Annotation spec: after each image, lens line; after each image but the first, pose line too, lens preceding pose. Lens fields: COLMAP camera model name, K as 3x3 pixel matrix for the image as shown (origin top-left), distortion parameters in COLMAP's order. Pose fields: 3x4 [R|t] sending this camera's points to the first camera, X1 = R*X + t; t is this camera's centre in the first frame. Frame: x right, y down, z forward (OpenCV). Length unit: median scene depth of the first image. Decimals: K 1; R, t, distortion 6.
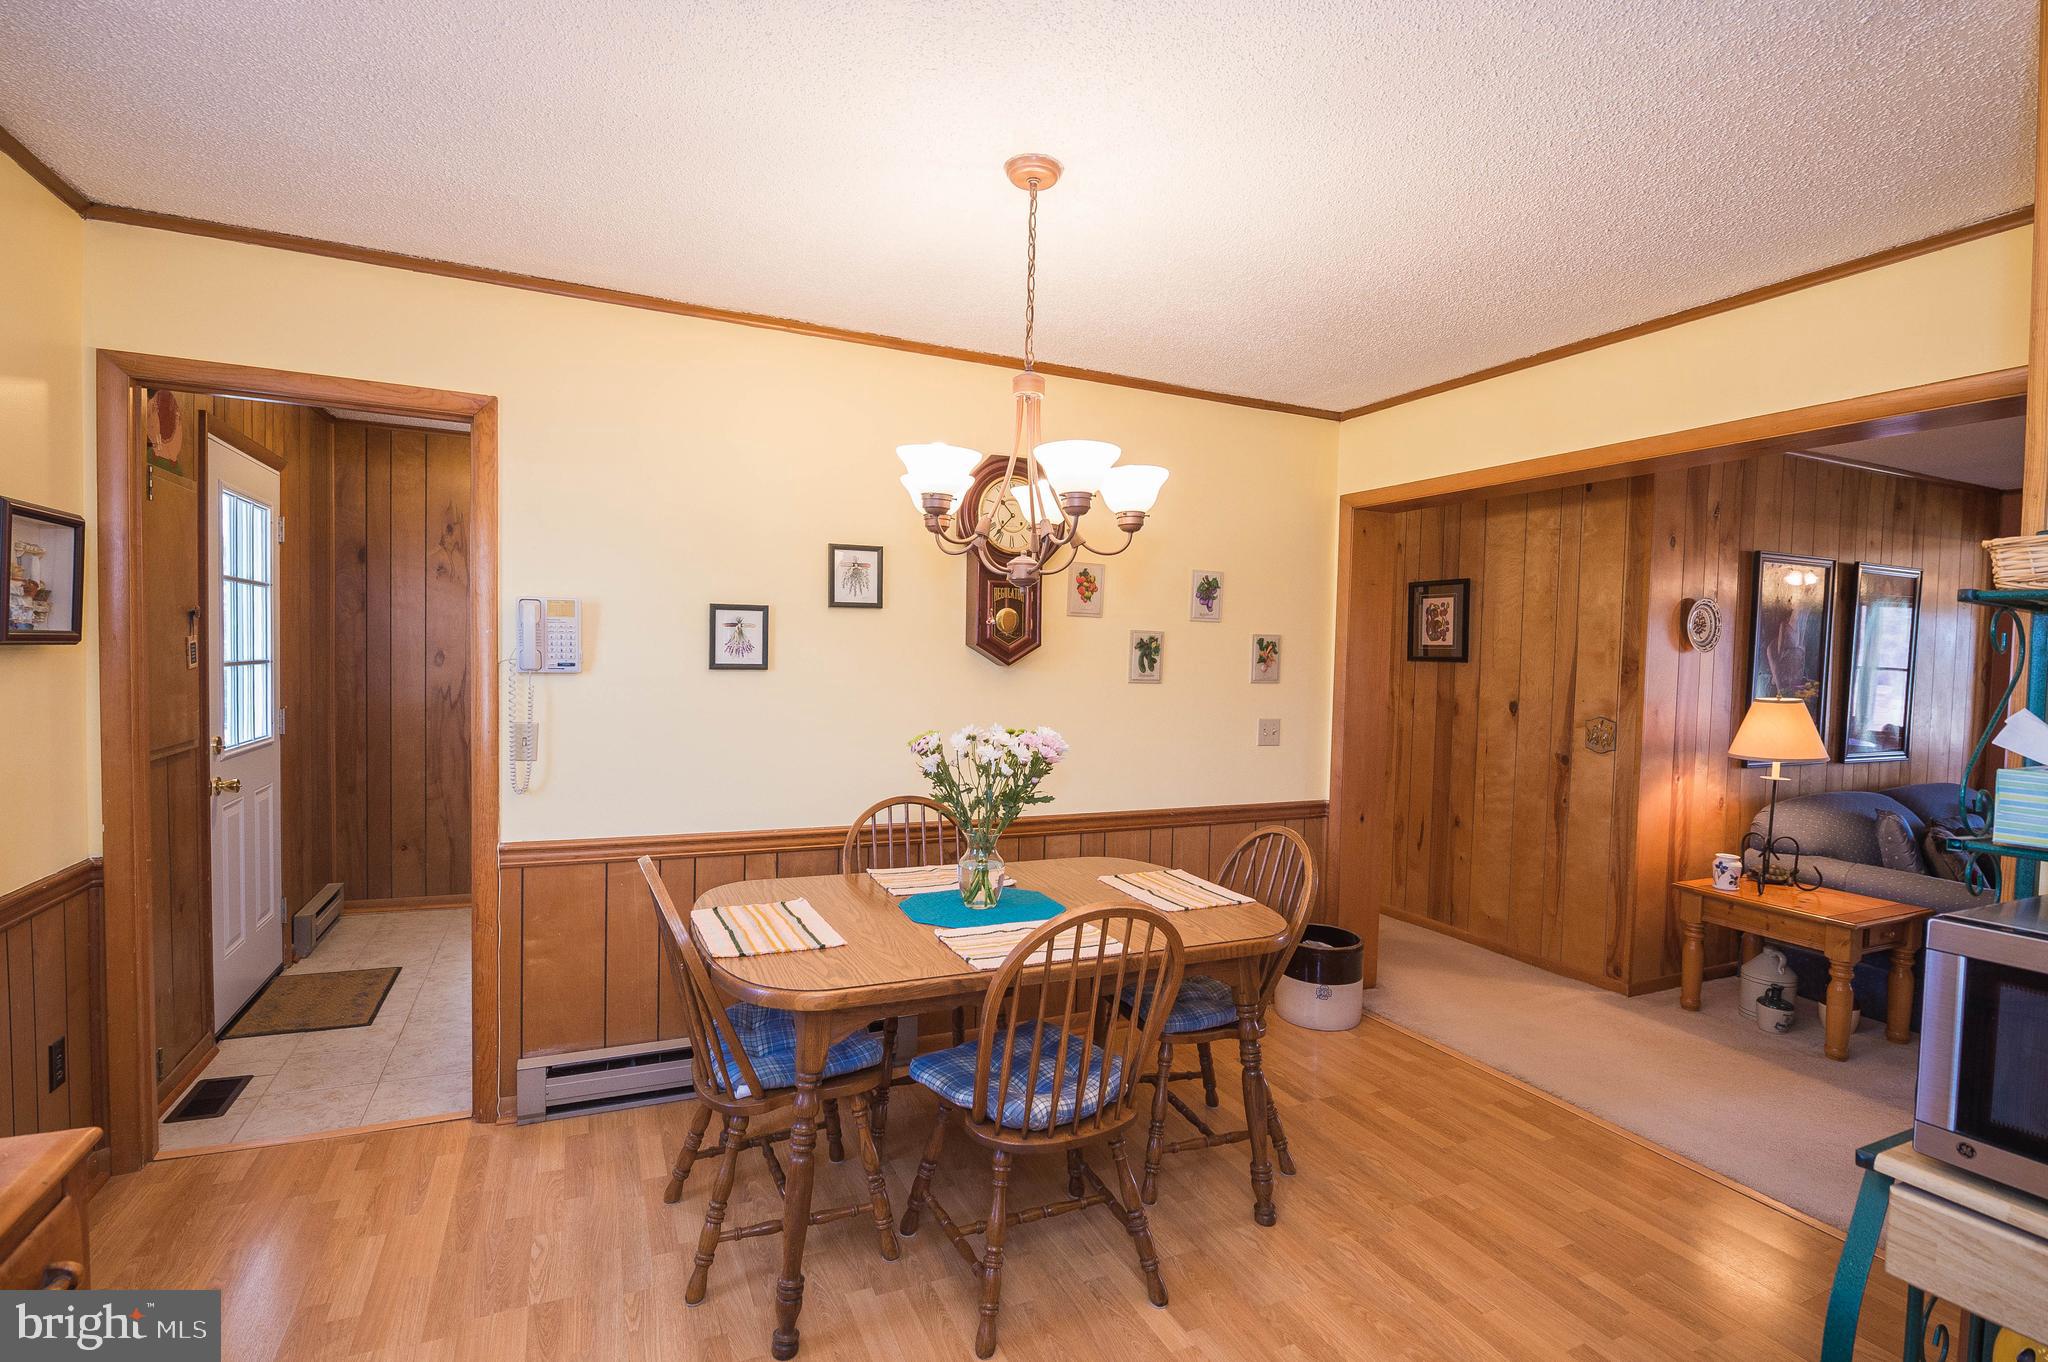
lens RADIAL K [[960.5, 0, 1018.6], [0, 960.5, 685.2], [0, 0, 1]] dist [-0.011710, -0.000695]
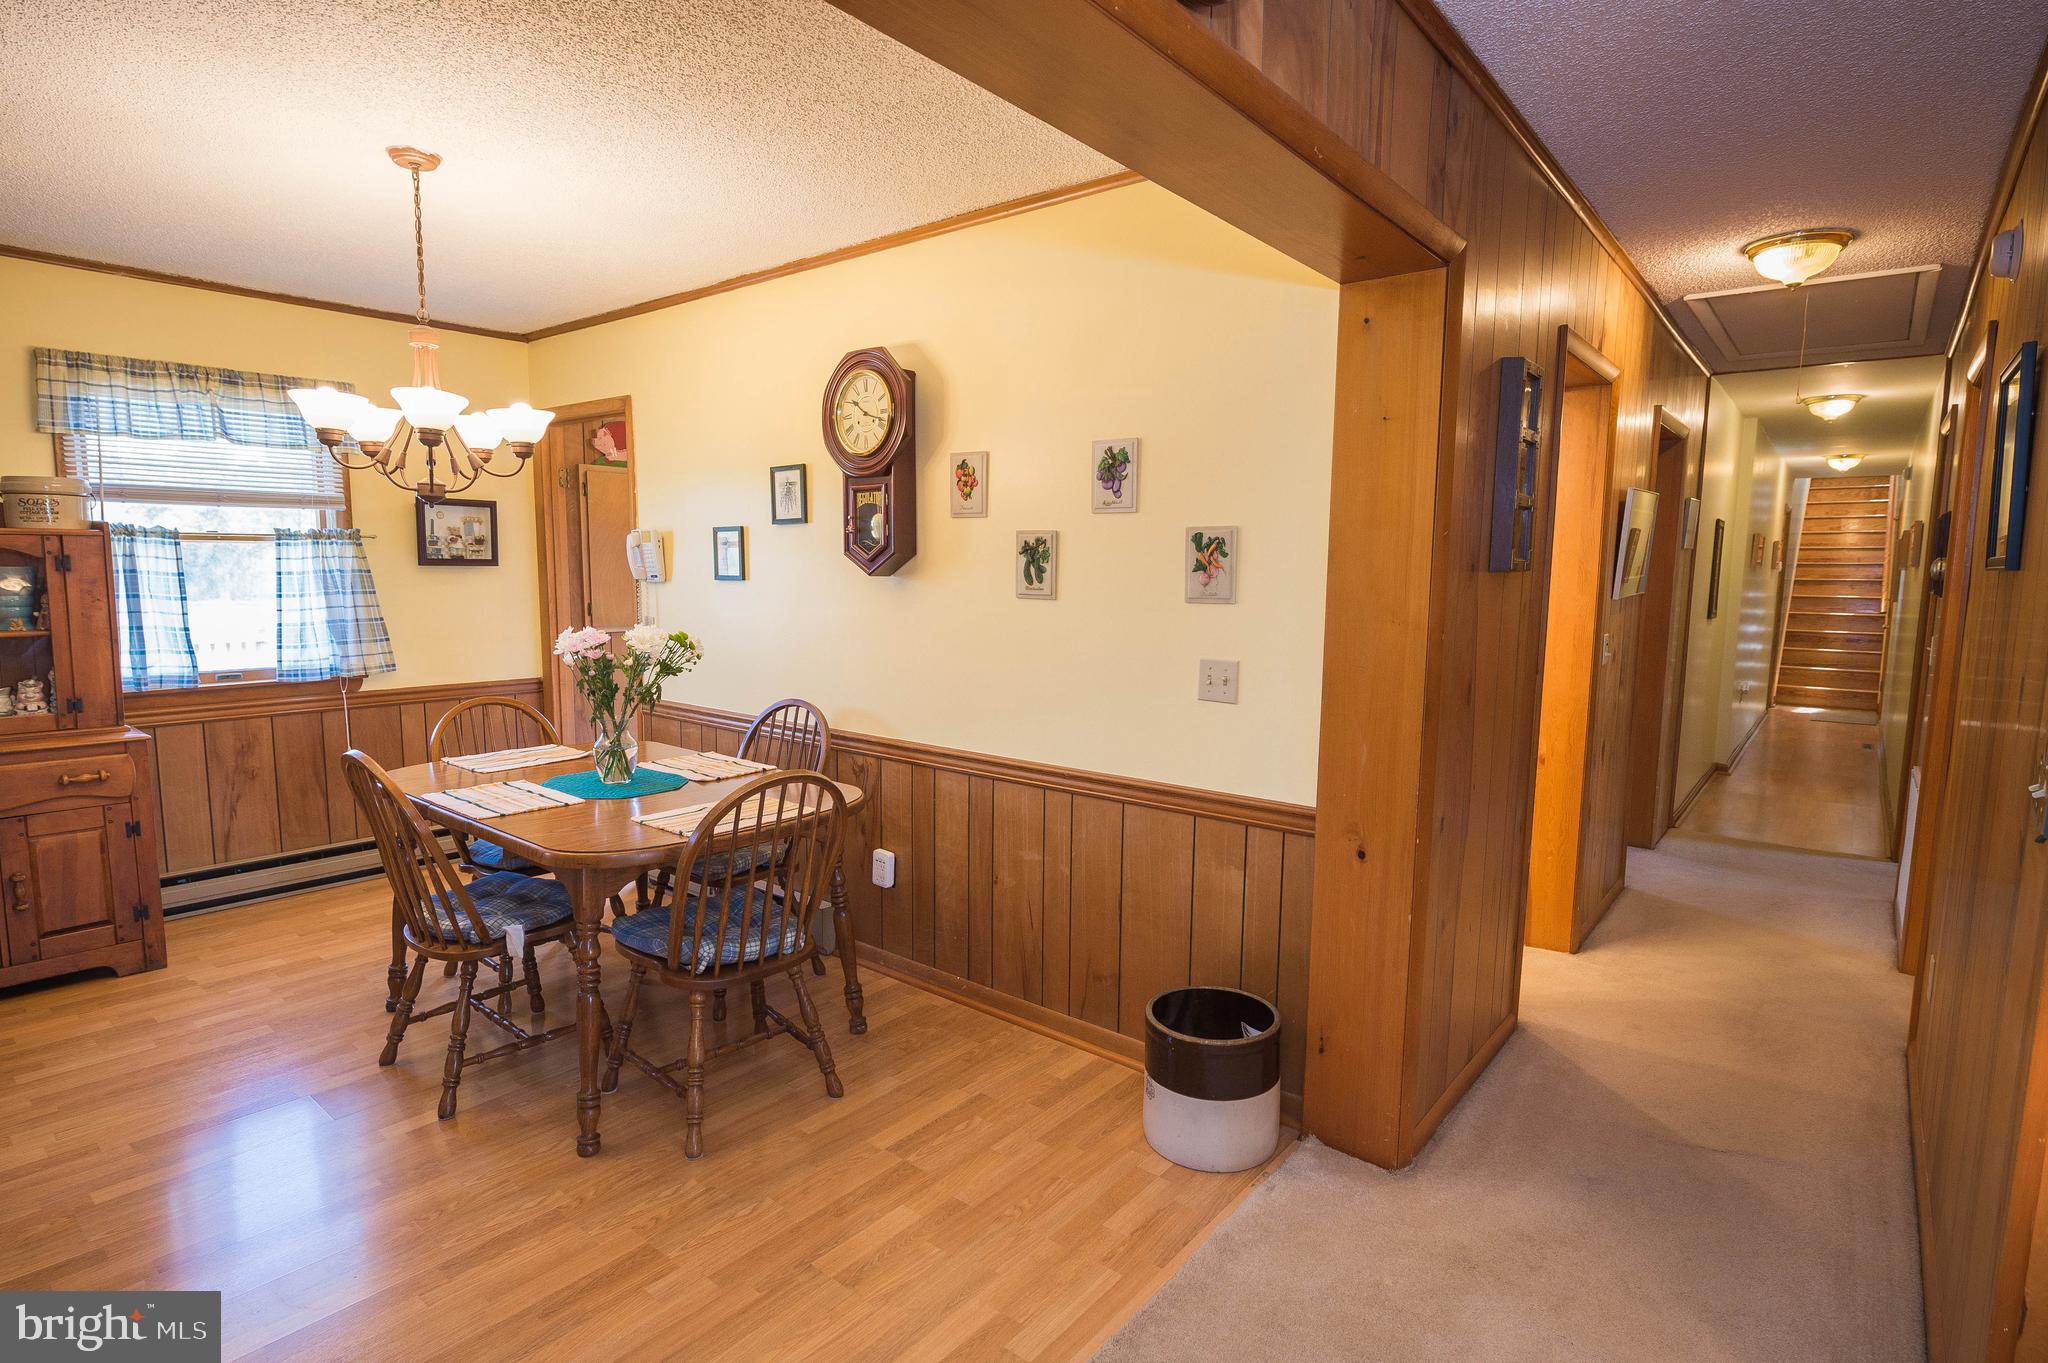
lens RADIAL K [[1025.4, 0, 1014.5], [0, 1025.4, 686.6], [0, 0, 1]] dist [-0.005204, -0.001140]
pose [[0.432970, 0.086559, -0.897243, 1.047387], [-0.031275, 0.996222, 0.081016, 0.002389], [0.900866, -0.007016, 0.434041, 0.749002]]
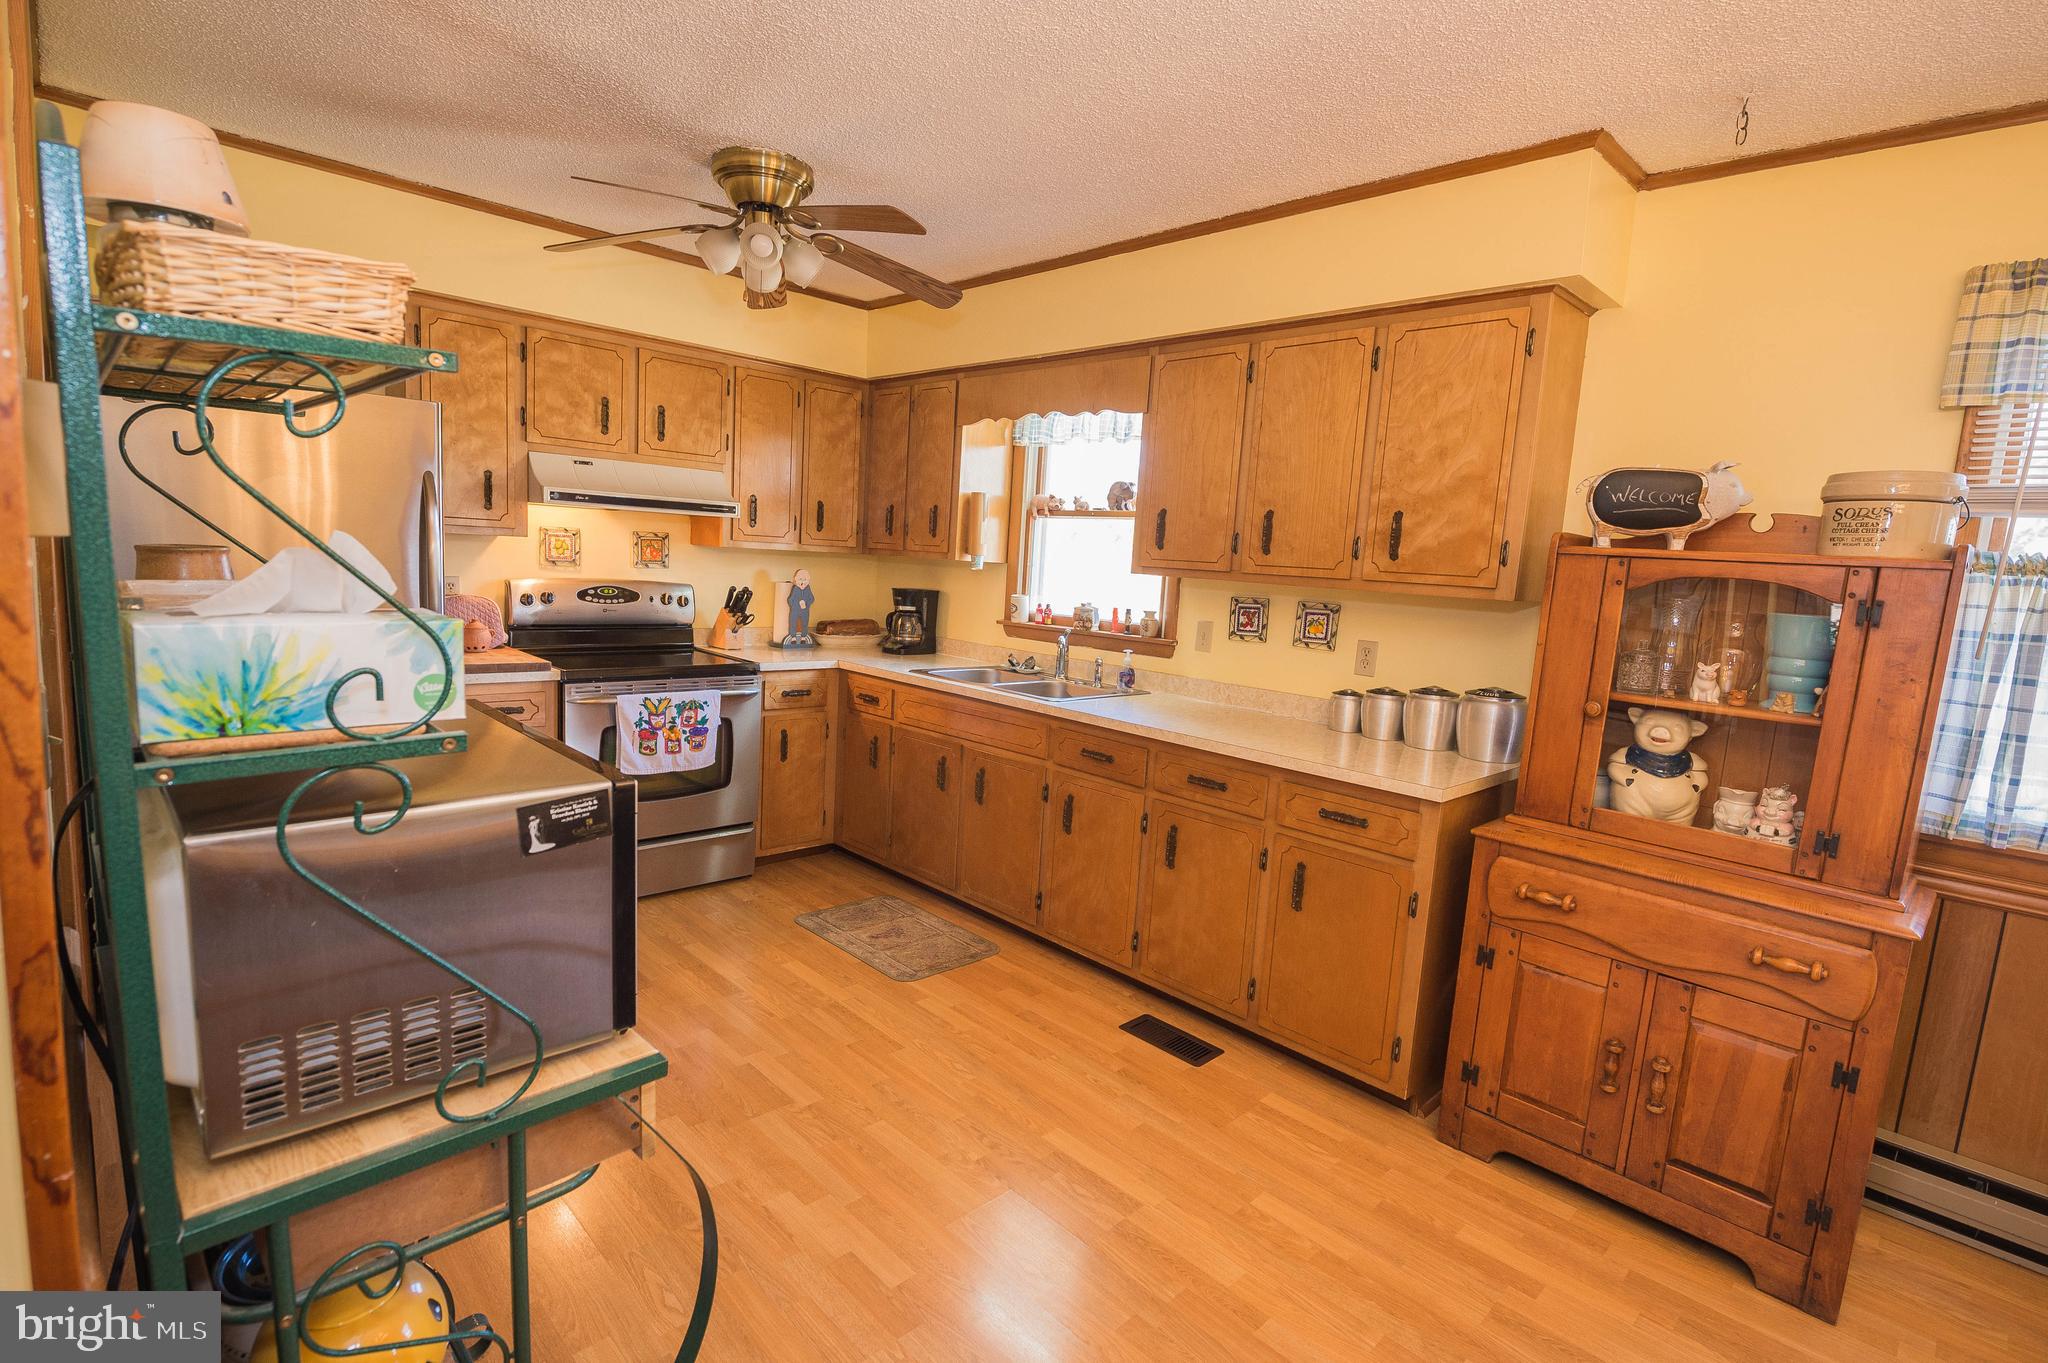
lens RADIAL K [[973.0, 0, 1018.4], [0, 973.0, 687.3], [0, 0, 1]] dist [-0.001793, -0.004956]
pose [[-0.937669, -0.036174, -0.345642, 0.340564], [-0.096133, 0.982758, 0.157940, -0.008143], [0.333969, 0.181323, -0.924979, 0.707508]]
